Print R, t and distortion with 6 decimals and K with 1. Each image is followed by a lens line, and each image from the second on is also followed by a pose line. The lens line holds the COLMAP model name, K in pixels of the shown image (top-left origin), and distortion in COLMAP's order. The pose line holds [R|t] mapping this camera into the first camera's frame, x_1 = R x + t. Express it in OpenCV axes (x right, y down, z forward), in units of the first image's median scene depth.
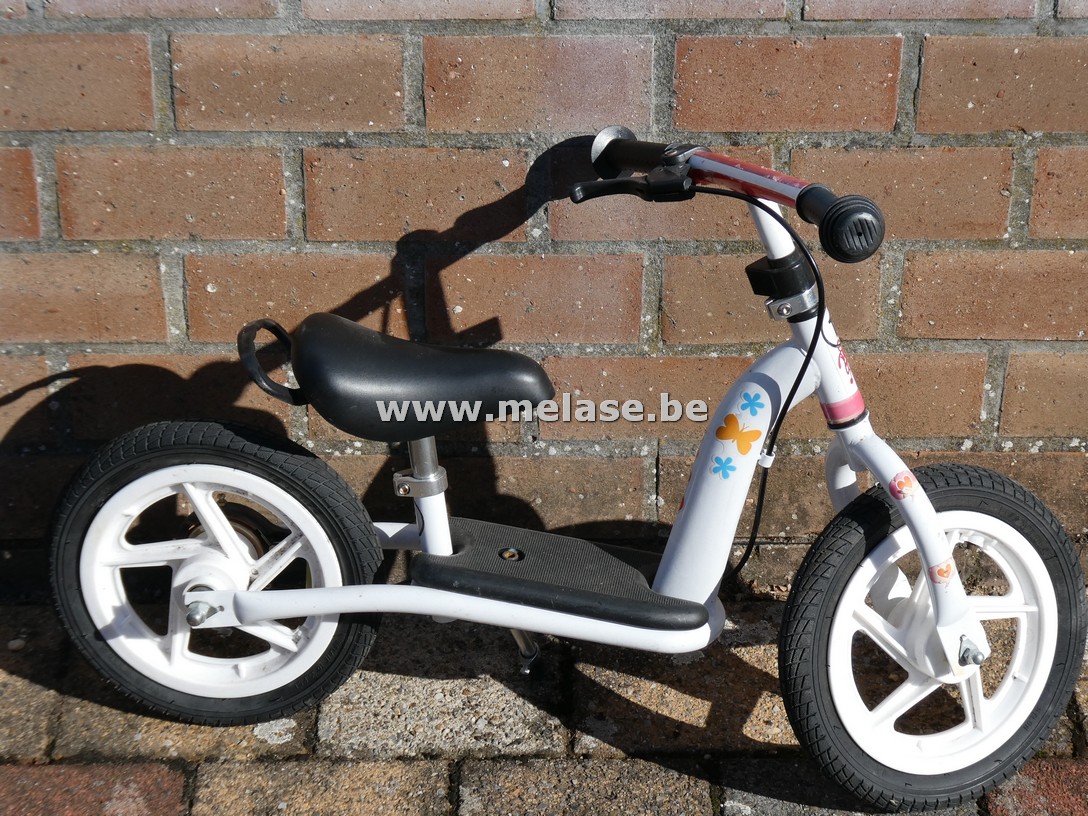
lens RADIAL K [[2683.3, 0, 541.8], [0, 2683.3, 407.9], [0, 0, 1]] dist [0.117484, 0.000000]
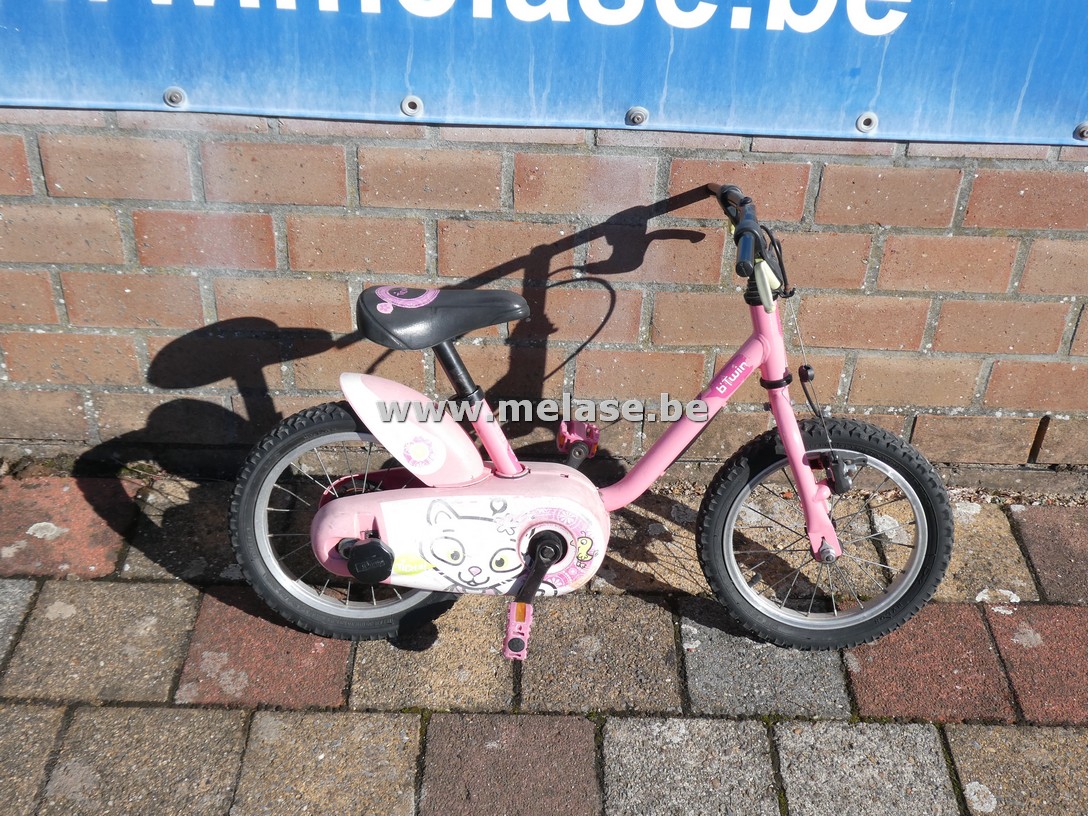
lens RADIAL K [[1259.6, 0, 549.4], [0, 1259.6, 407.2], [0, 0, 1]] dist [-0.009290, 0.000000]
pose [[0.999416, 0.032521, 0.010448, -0.025639], [-0.033170, 0.997030, 0.069506, -0.038617], [-0.008157, -0.069812, 0.997527, 0.232302]]
